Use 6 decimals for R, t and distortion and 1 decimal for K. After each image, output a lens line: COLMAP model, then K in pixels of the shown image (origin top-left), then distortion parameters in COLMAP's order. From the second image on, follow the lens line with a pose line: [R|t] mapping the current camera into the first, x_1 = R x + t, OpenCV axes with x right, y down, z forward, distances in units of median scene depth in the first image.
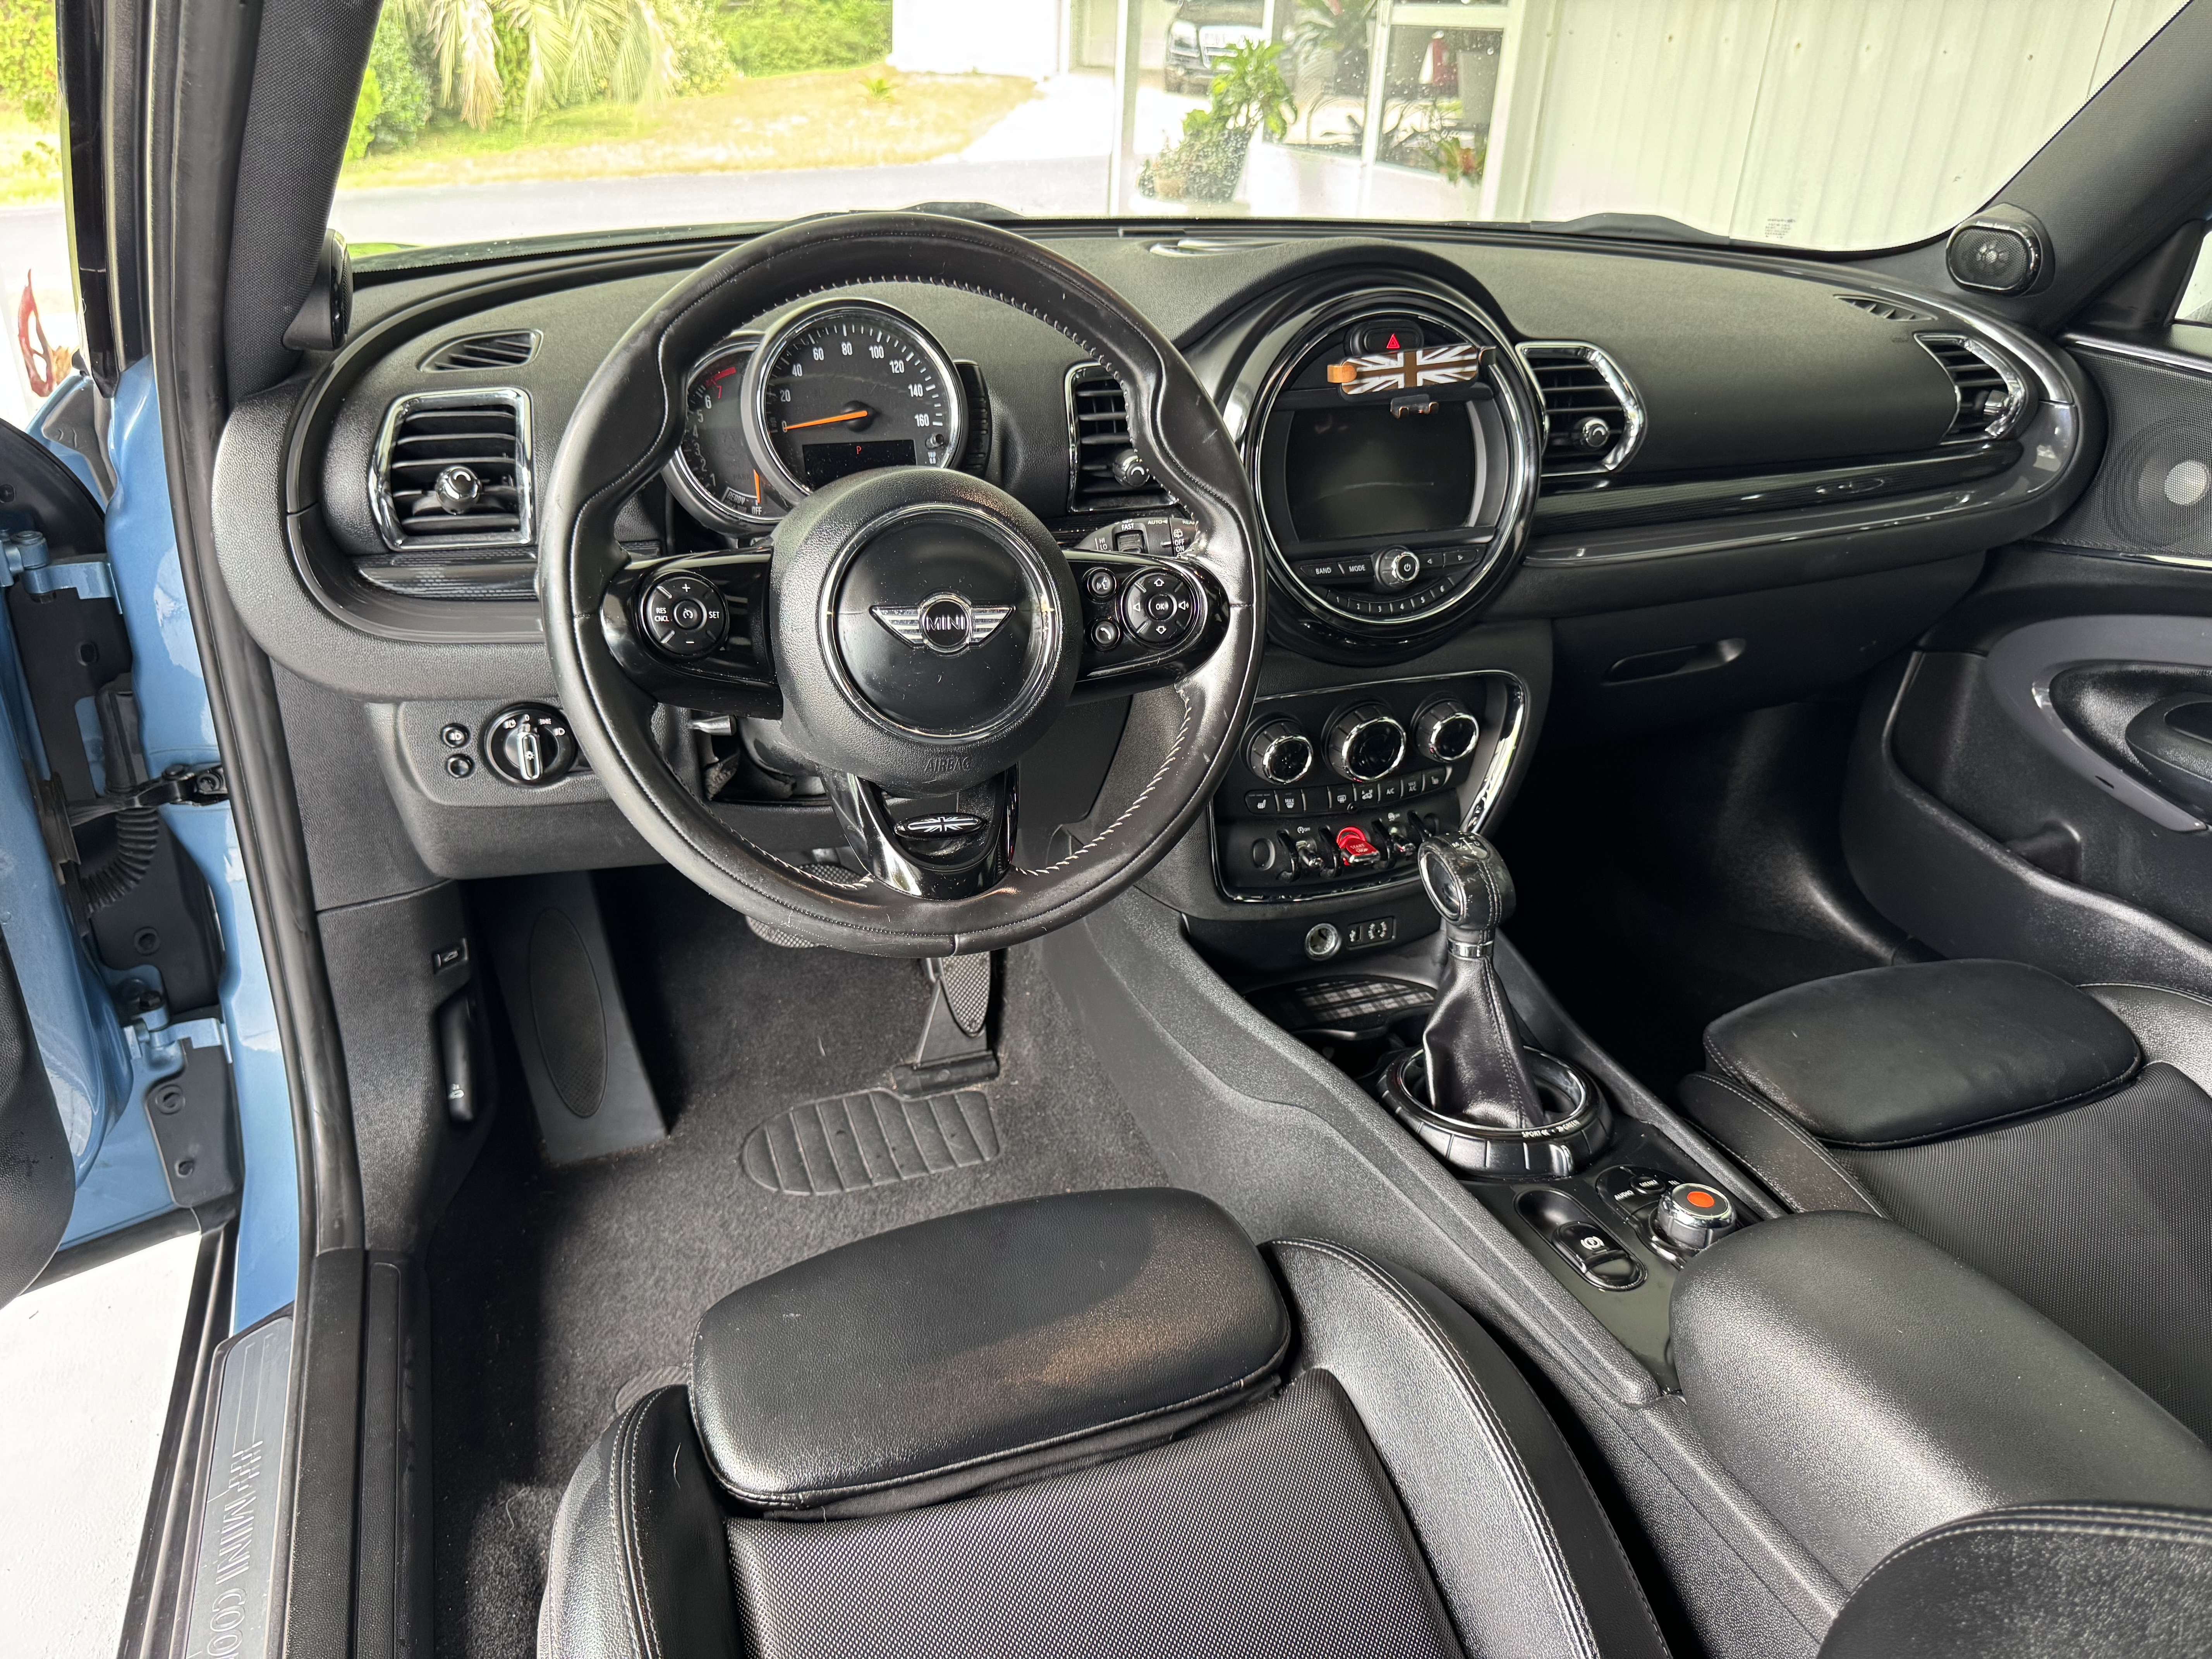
lens RADIAL K [[1559.3, 0, 1099.2], [0, 1559.3, 820.6], [0, 0, 1]] dist [0.039646, -0.023513]
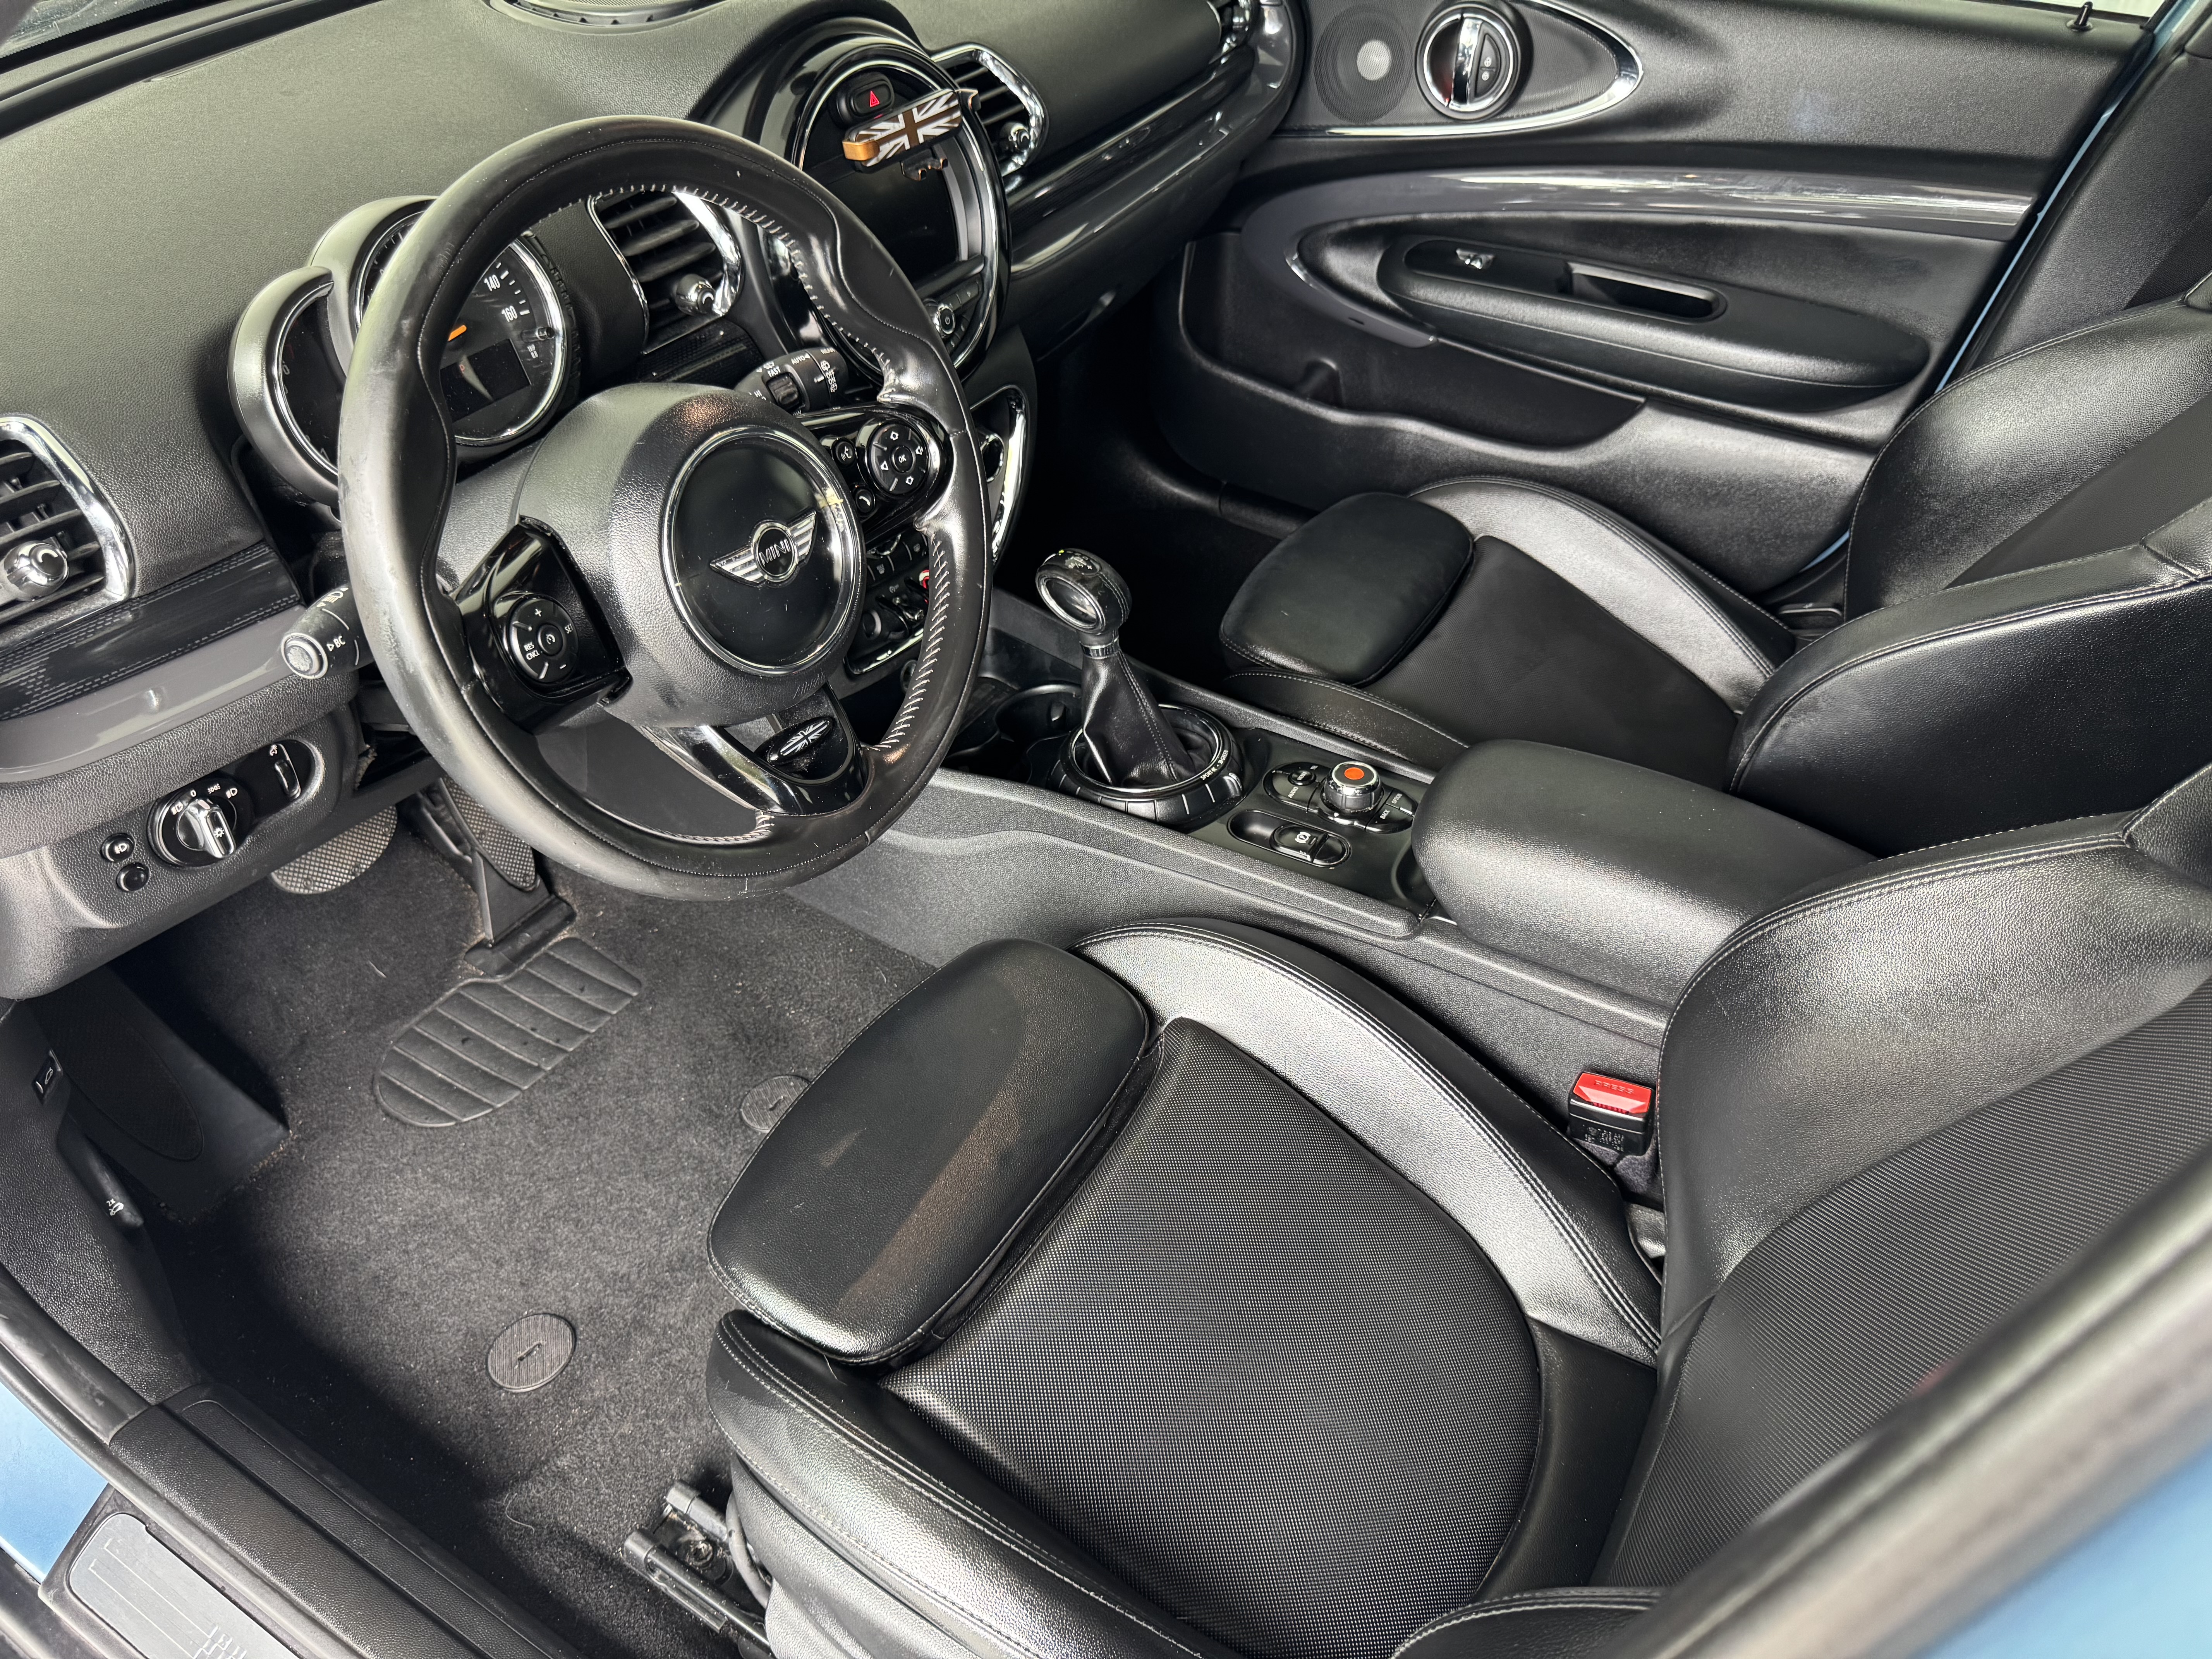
lens RADIAL K [[1559.3, 0, 1111.3], [0, 1559.3, 825.7], [0, 0, 1]] dist [0.039646, -0.023513]
pose [[0.798408, -0.407431, 0.443333, -0.316168], [0.280297, 0.903144, 0.325214, -0.167300], [-0.532896, -0.135389, 0.835279, 0.023321]]
